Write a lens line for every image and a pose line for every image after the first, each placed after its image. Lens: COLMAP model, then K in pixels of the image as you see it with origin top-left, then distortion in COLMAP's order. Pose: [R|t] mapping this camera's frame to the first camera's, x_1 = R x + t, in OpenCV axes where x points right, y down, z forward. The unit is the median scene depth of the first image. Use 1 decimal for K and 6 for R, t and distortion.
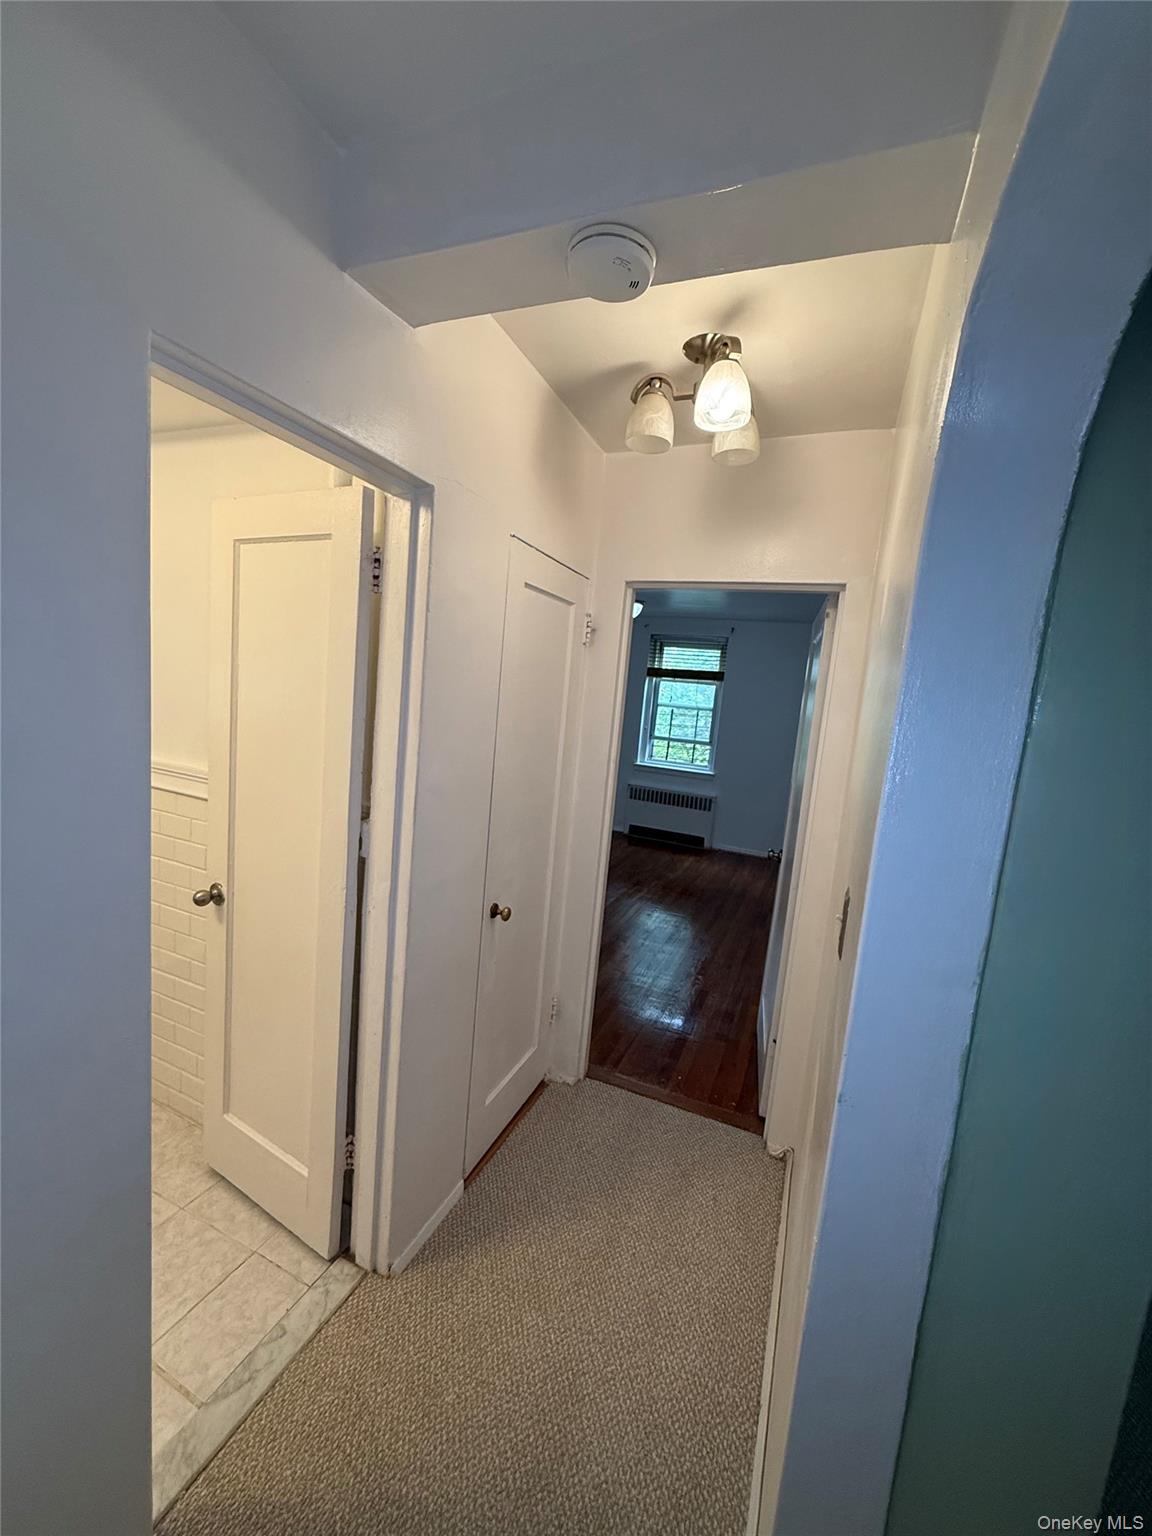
lens RADIAL K [[612.4, 0, 578.7], [0, 612.4, 767.6], [0, 0, 1]] dist [0.000692, 0.000013]
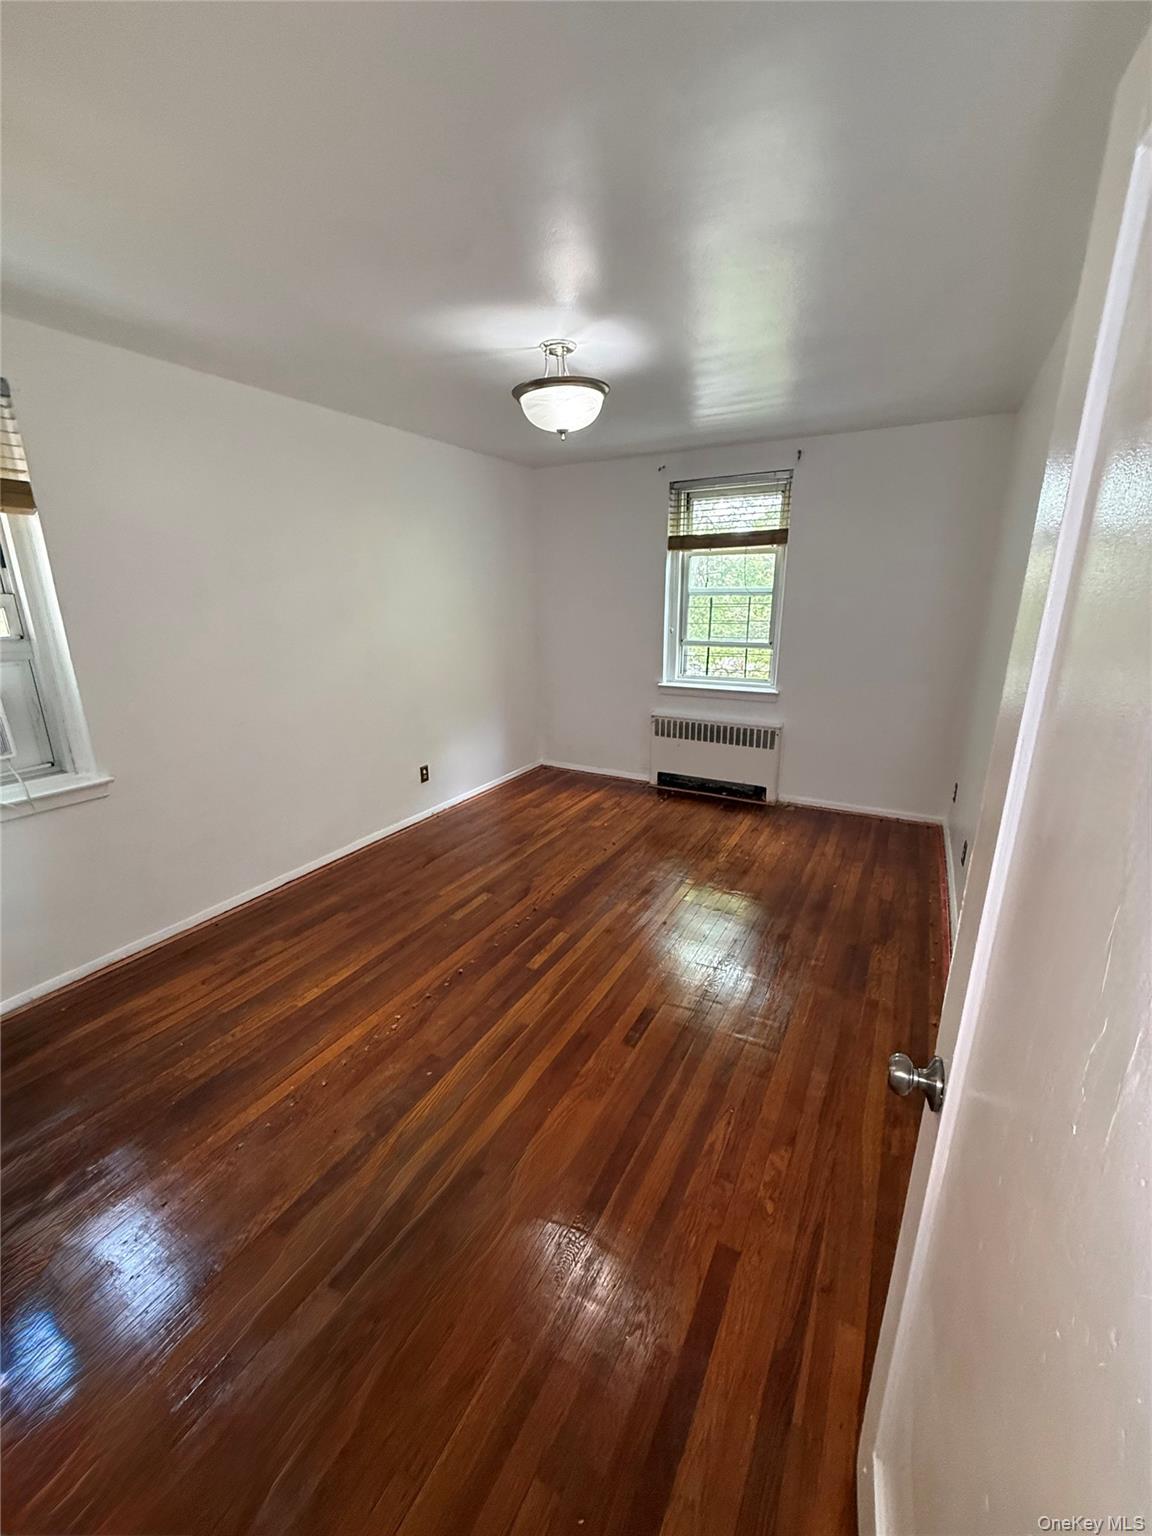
lens RADIAL K [[612.4, 0, 578.7], [0, 612.4, 767.6], [0, 0, 1]] dist [0.000692, 0.000013]
pose [[0.989174, -0.060967, -0.133481, 0.090589], [0.080554, 0.985904, 0.146645, -0.023268], [0.122659, -0.155809, 0.980142, 0.309325]]
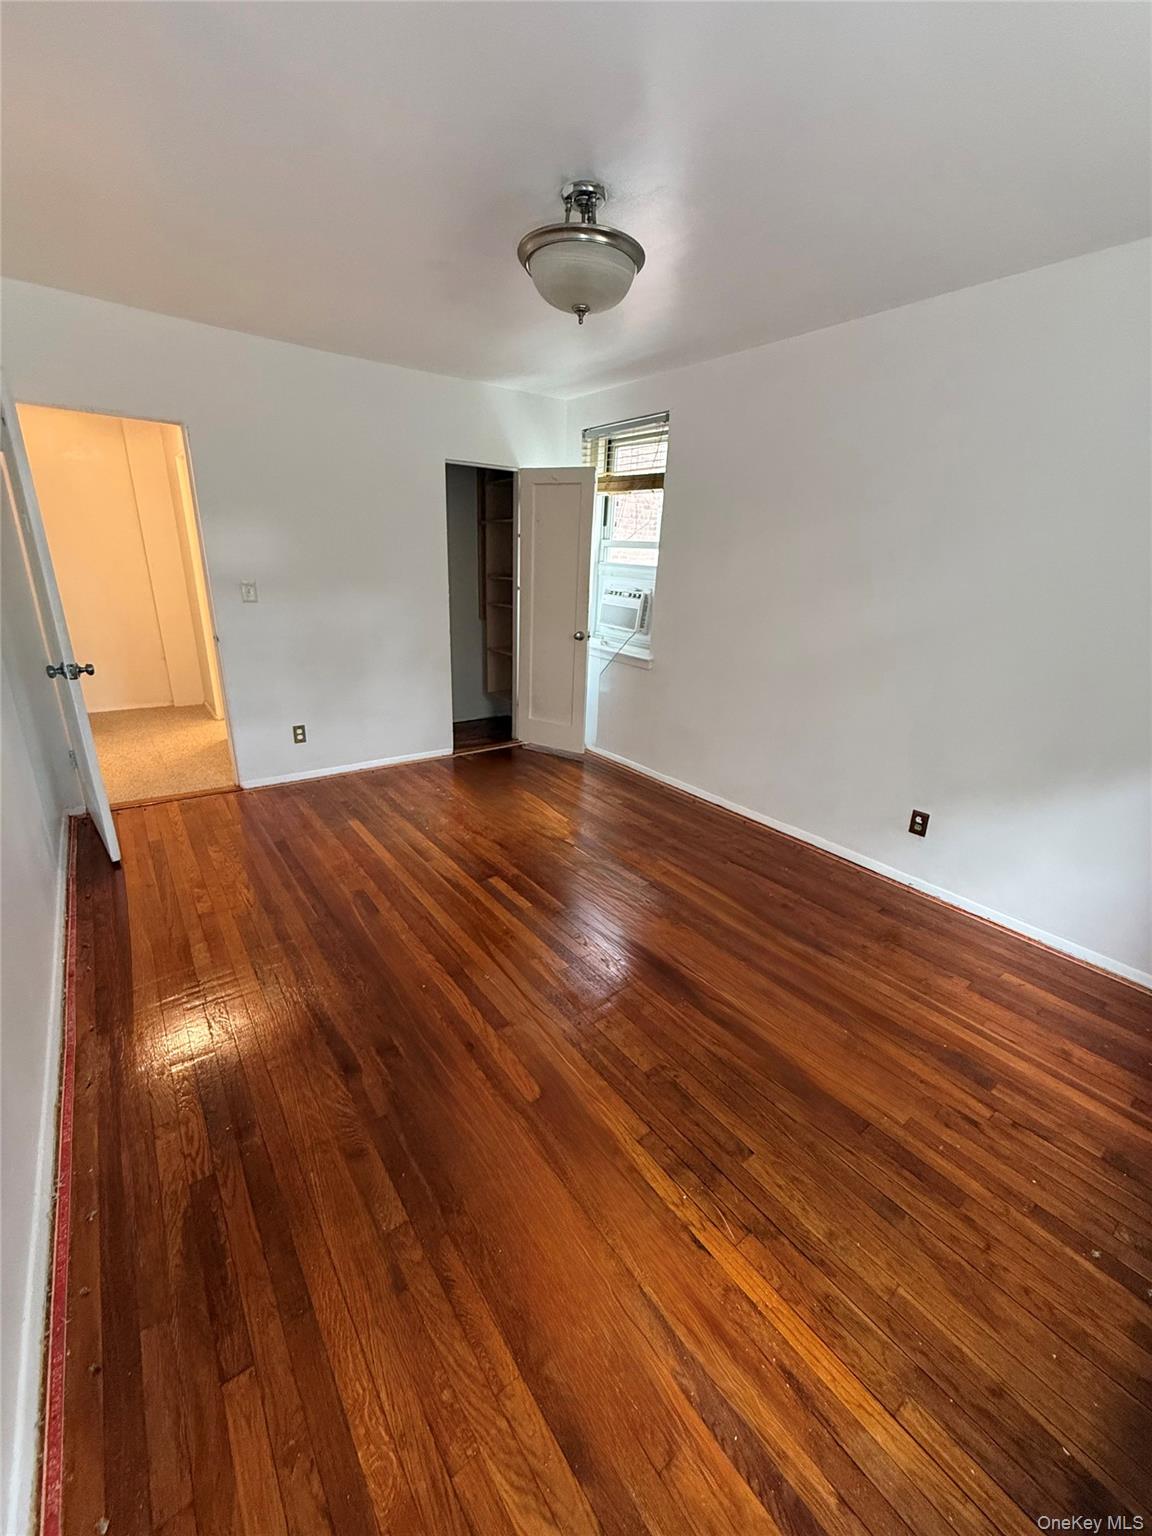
lens RADIAL K [[612.4, 0, 578.7], [0, 612.4, 767.6], [0, 0, 1]] dist [0.000692, 0.000013]
pose [[-0.501115, 0.181589, -0.846114, 0.316076], [-0.191474, 0.930237, 0.313045, -0.060472], [0.843932, 0.318881, -0.431386, 0.872236]]
